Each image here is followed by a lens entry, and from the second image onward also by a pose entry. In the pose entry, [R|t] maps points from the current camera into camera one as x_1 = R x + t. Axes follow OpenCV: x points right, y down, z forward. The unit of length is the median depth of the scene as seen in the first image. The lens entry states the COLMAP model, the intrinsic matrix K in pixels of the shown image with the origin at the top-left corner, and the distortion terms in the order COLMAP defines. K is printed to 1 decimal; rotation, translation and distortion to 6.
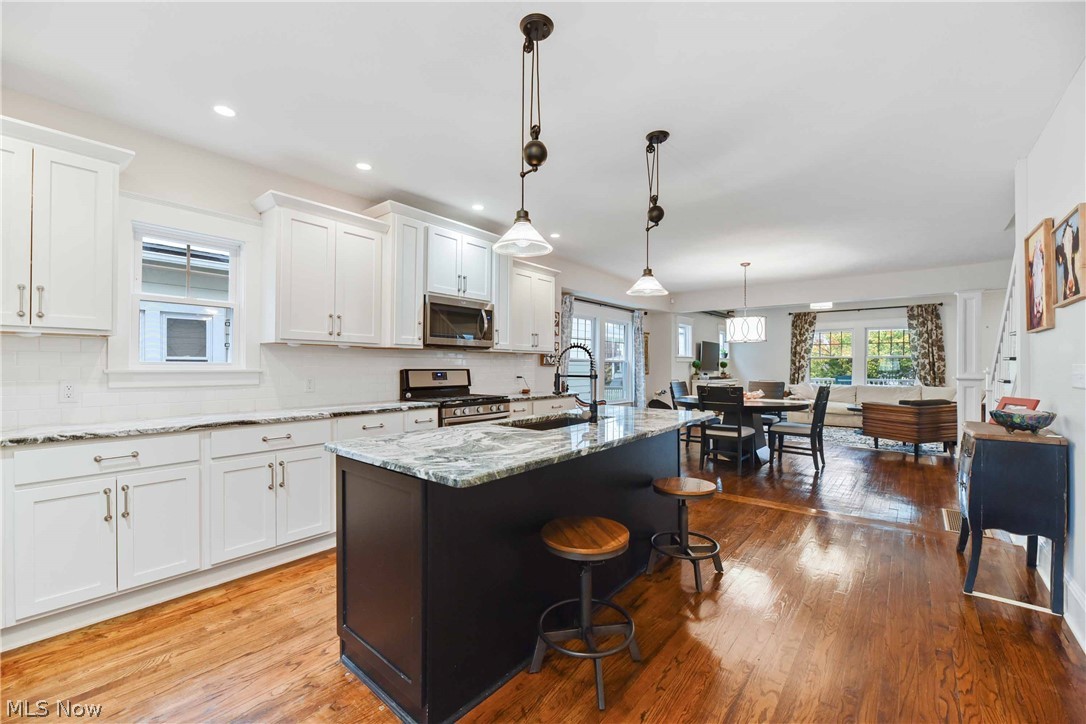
lens RADIAL K [[442.2, 0, 544.5], [0, 442.2, 363.3], [0, 0, 1]] dist [0.003712, 0.000174]
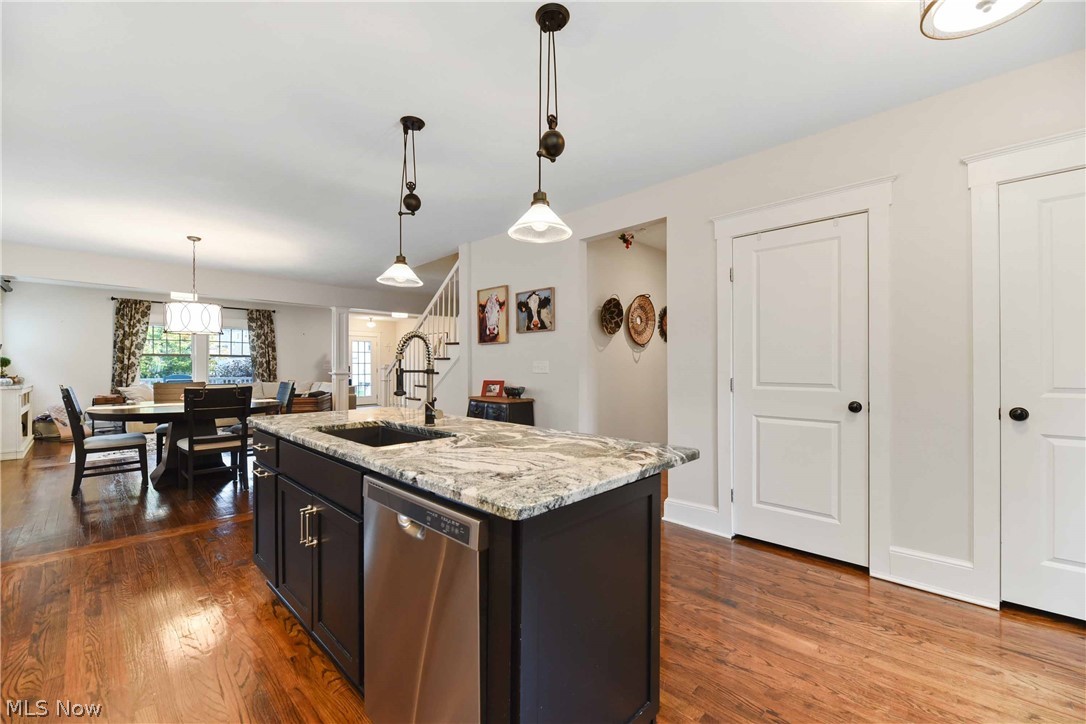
lens RADIAL K [[442.2, 0, 545.0], [0, 442.2, 367.0], [0, 0, 1]] dist [0.003712, 0.000174]
pose [[0.064127, -0.003893, 0.997934, -0.221313], [-0.004670, 0.999980, 0.004201, 0.004595], [-0.997931, -0.004930, 0.064108, 0.208837]]
